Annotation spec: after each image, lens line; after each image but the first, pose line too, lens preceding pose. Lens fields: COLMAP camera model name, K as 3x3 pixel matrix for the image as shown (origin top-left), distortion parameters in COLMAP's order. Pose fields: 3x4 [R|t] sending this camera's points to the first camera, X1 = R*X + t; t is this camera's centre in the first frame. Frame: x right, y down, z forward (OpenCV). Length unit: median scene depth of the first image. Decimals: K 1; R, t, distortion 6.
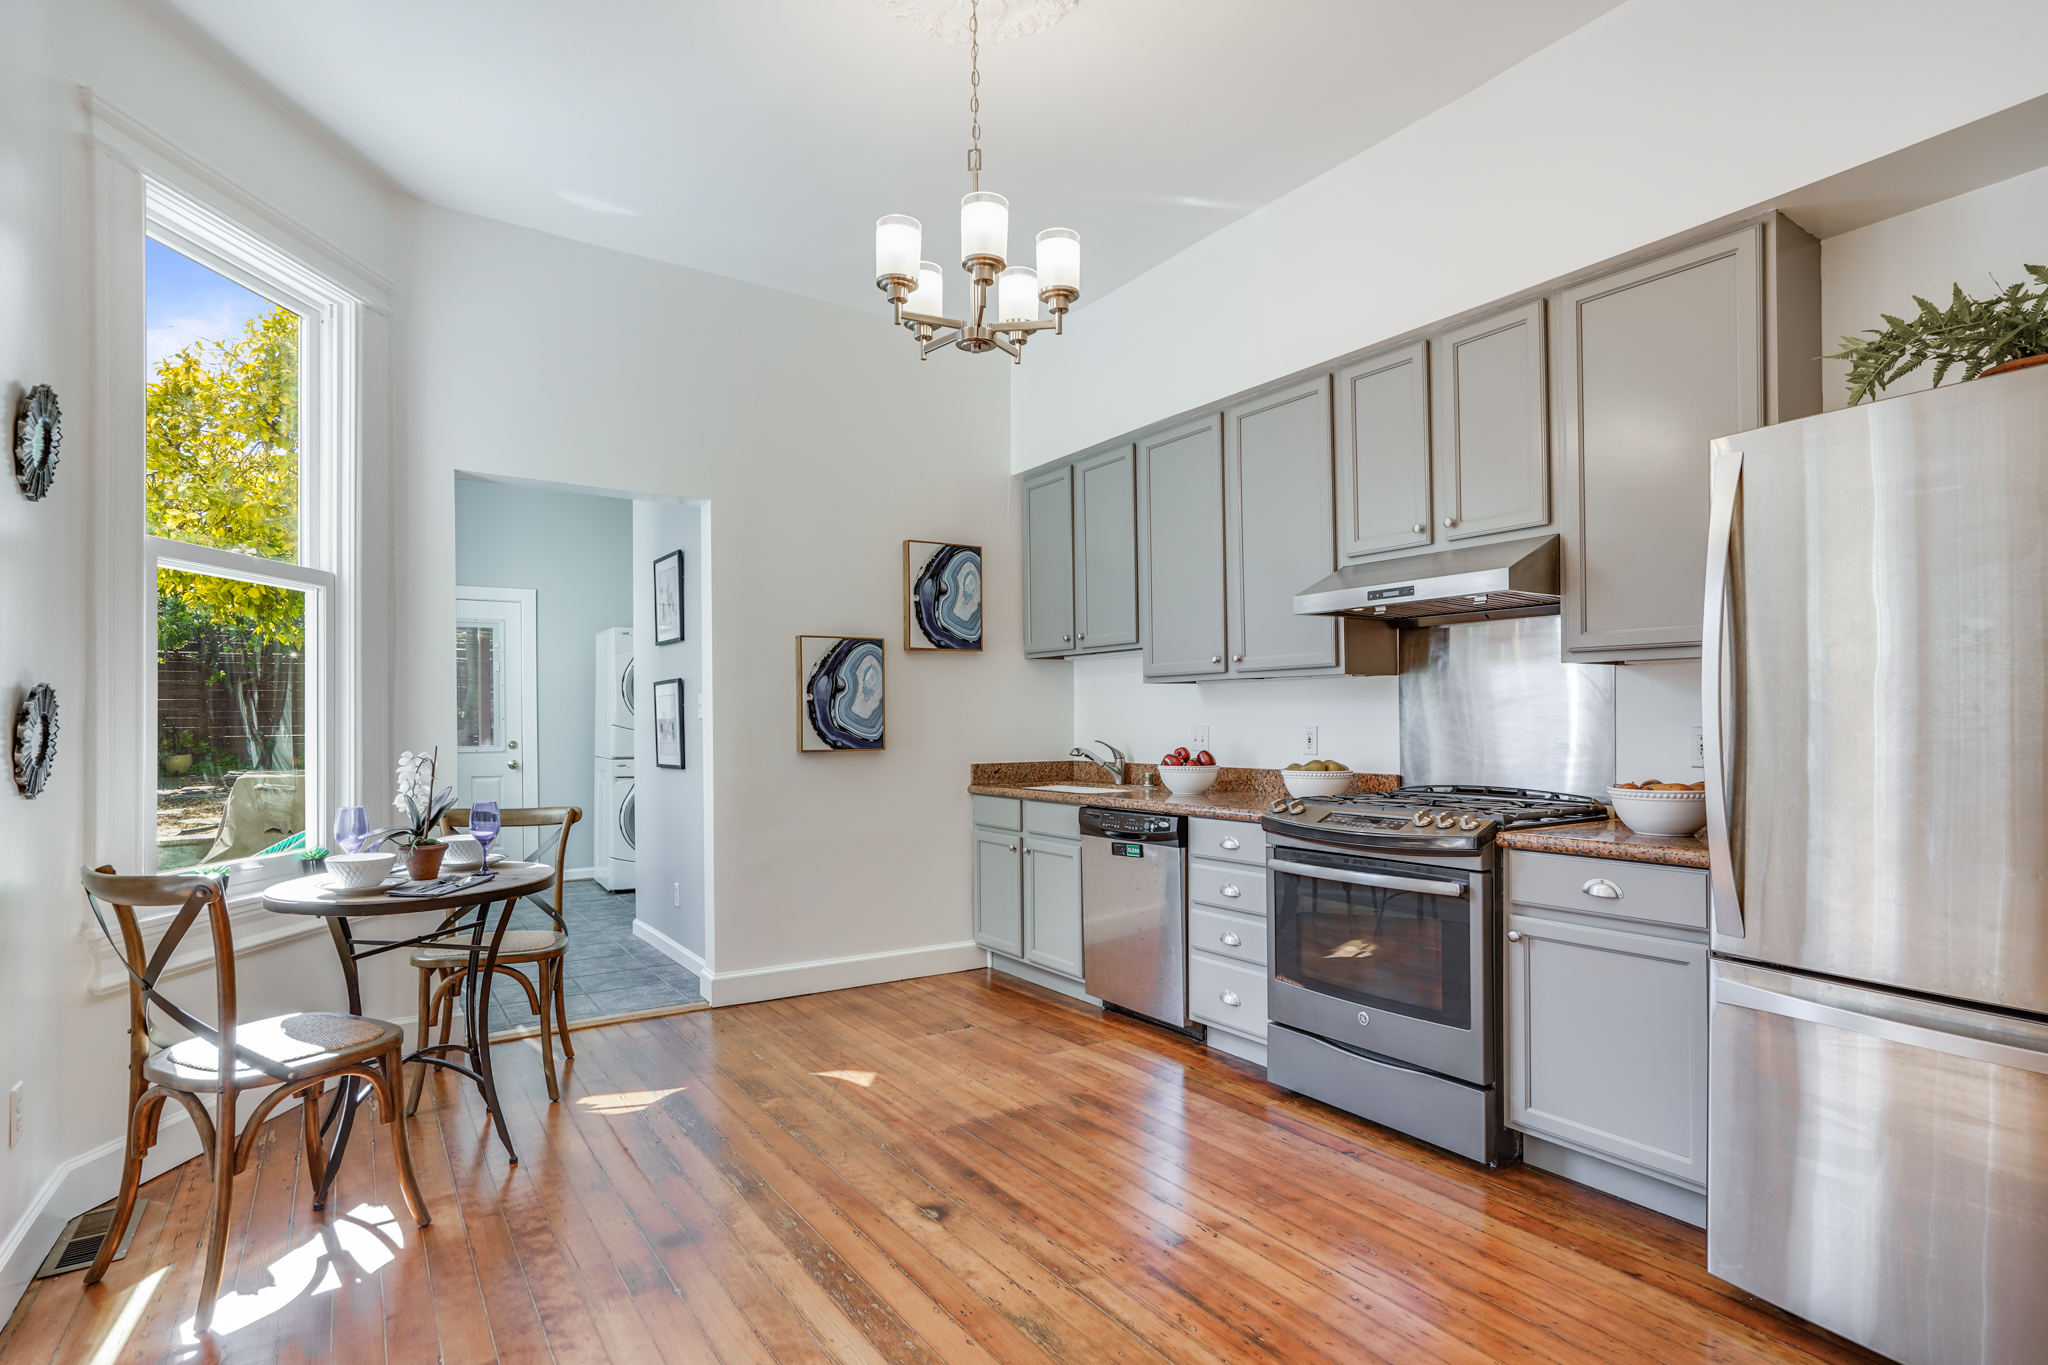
lens RADIAL K [[1021.2, 0, 1004.2], [0, 1021.2, 716.2], [0, 0, 1]] dist [0.005071, 0.000554]
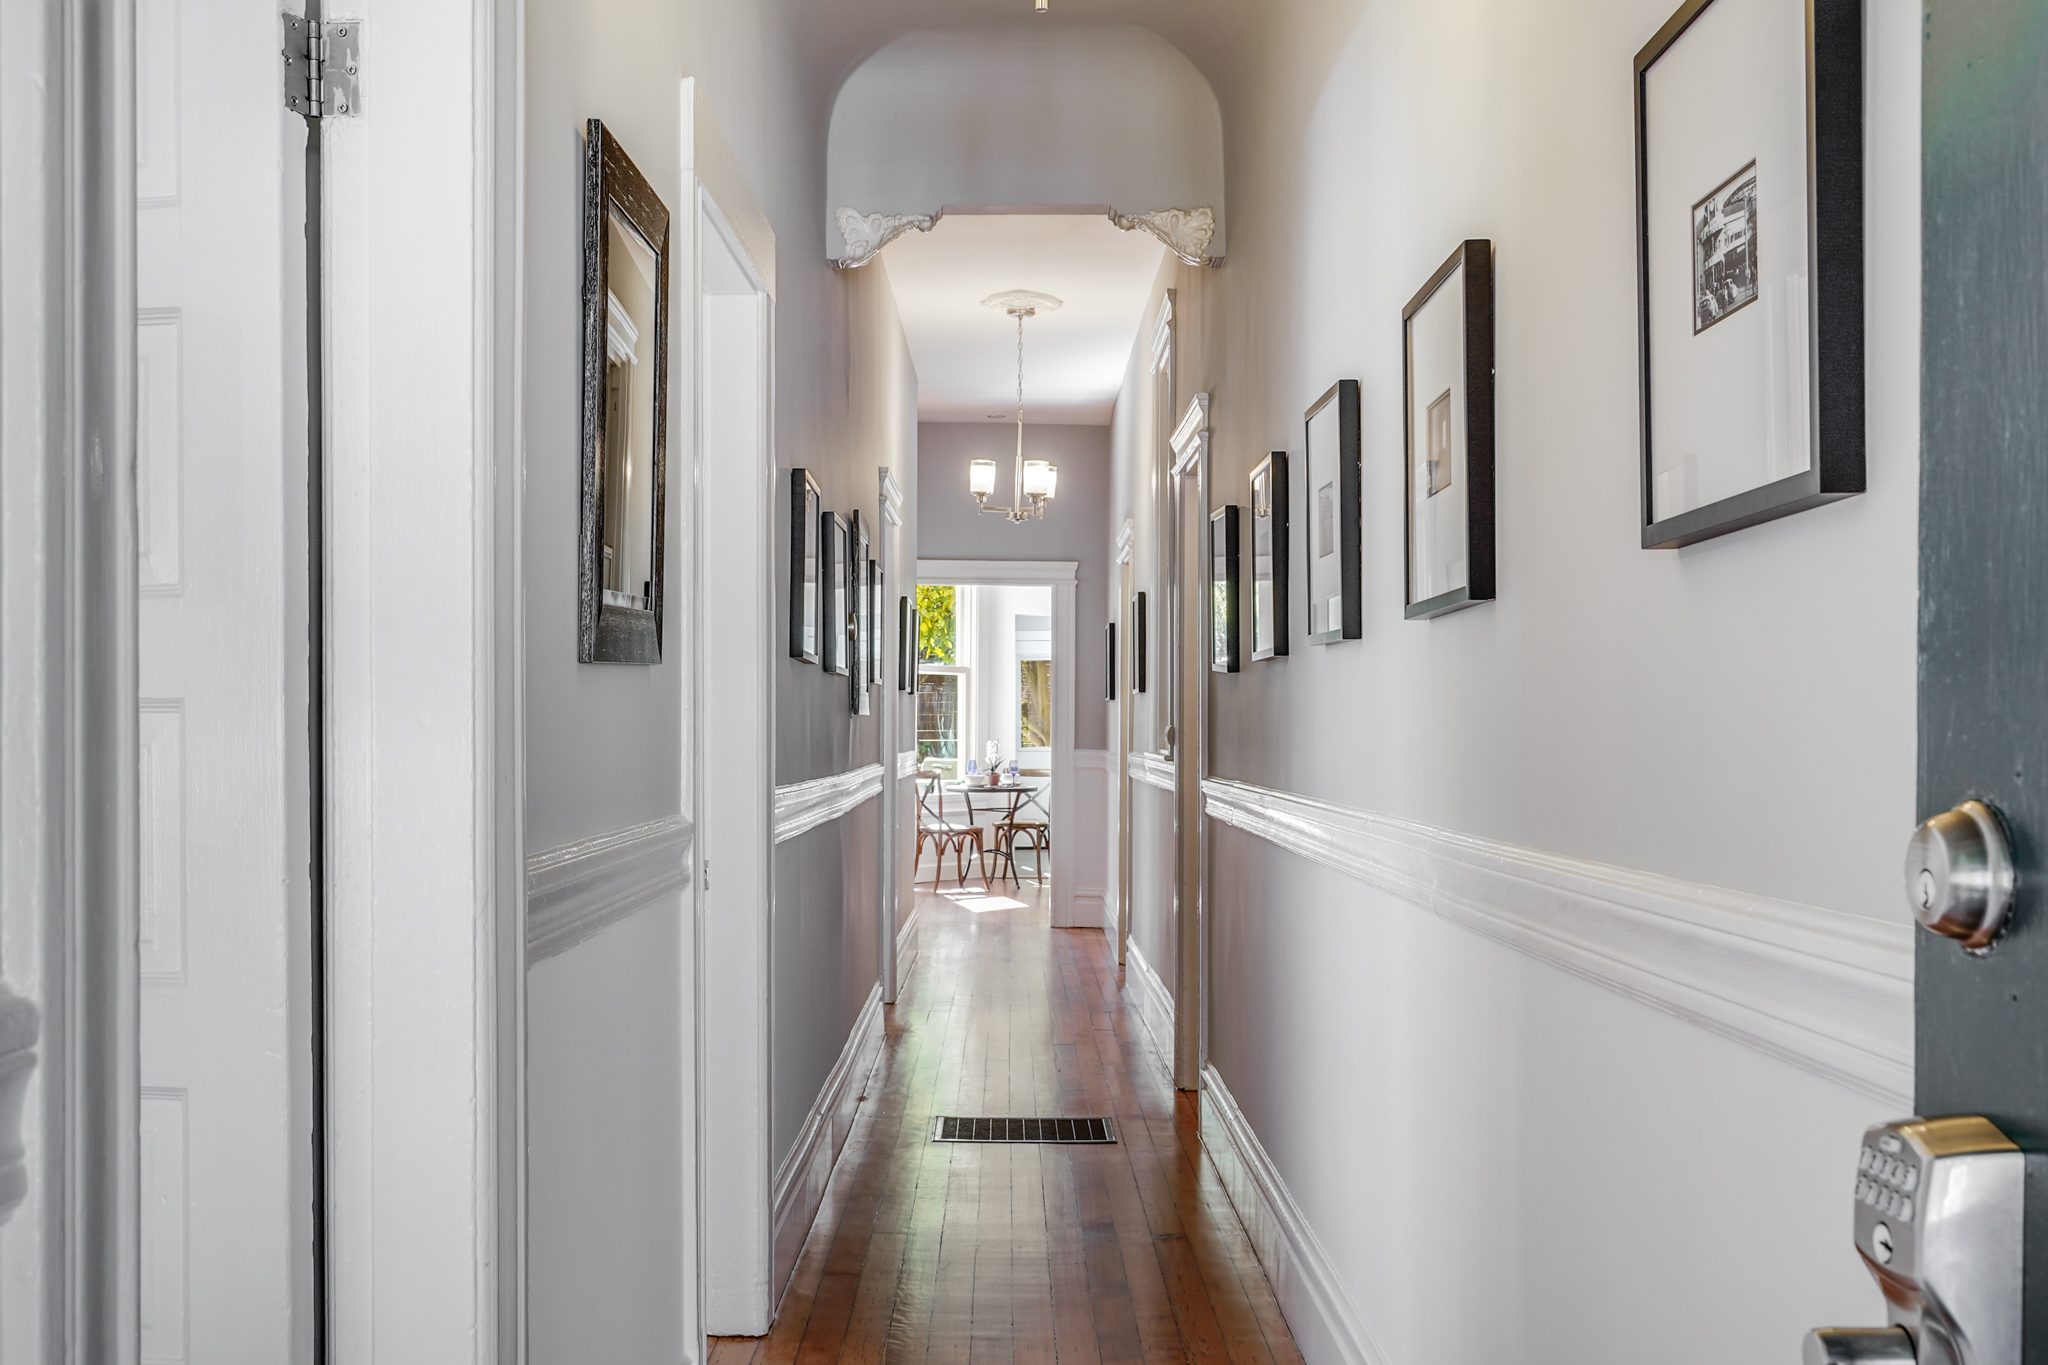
lens RADIAL K [[2204.4, 0, 1024.1], [0, 2204.4, 687.1], [0, 0, 1]] dist [-0.000249, 0.000000]
pose [[0.842621, 0.000585, -0.538507, 1.542148], [-0.004254, 0.999975, -0.005570, -0.044106], [0.538490, 0.006984, 0.842603, -2.263056]]
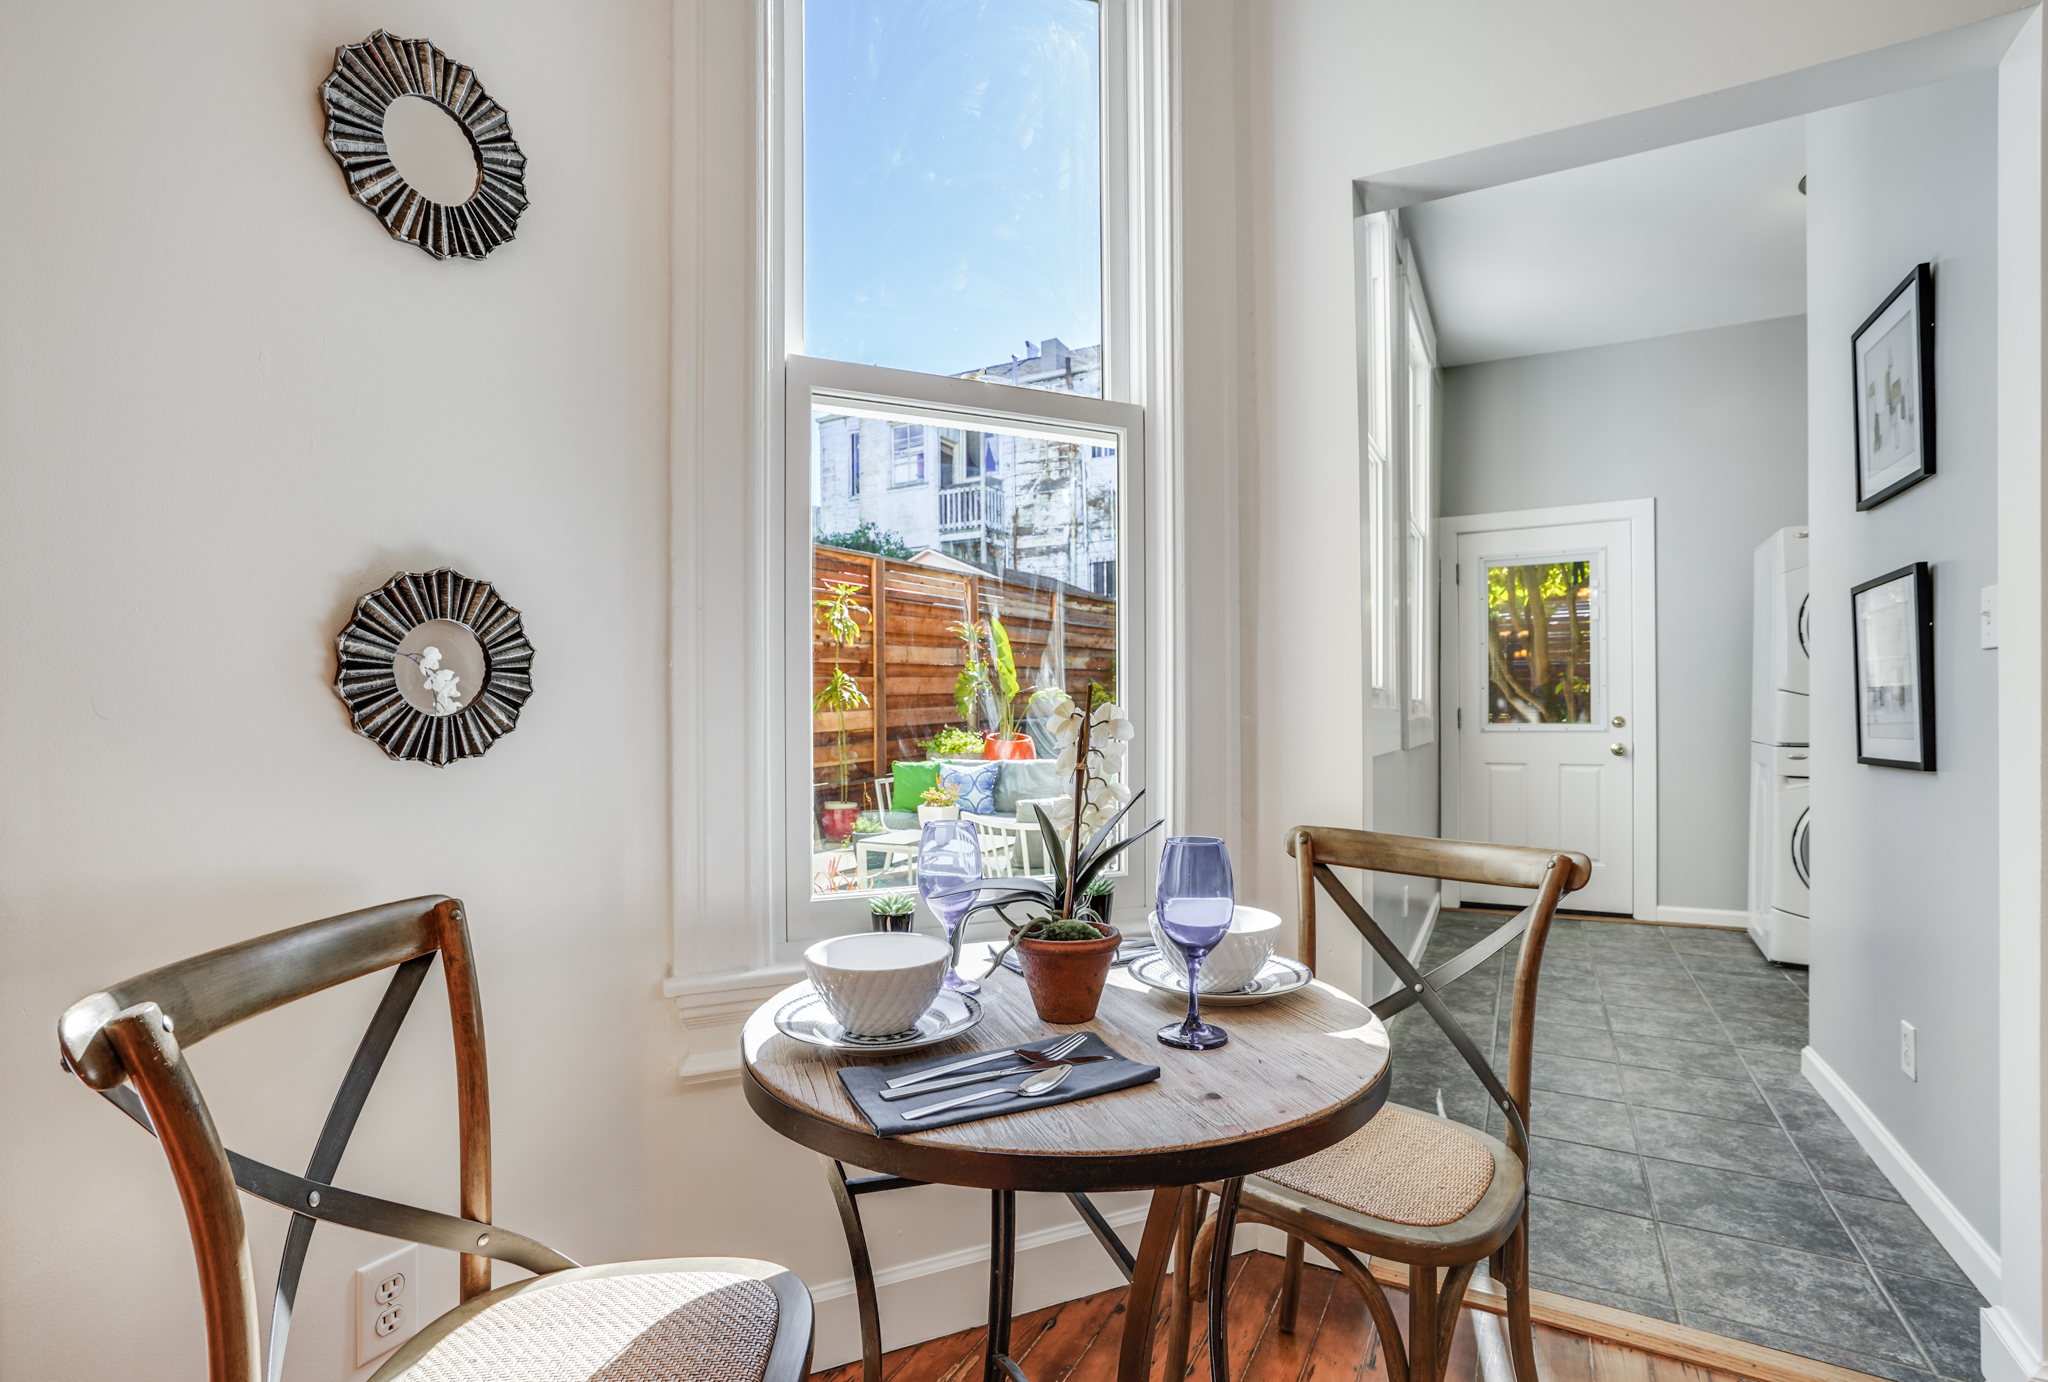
lens RADIAL K [[959.2, 0, 984.0], [0, 959.2, 718.9], [0, 0, 1]] dist [-0.041410, 0.013028]
pose [[0.455890, 0.011216, -0.889966, -0.142853], [0.004574, 0.999878, 0.014945, 0.020937], [0.890024, -0.010884, 0.455783, 0.452797]]
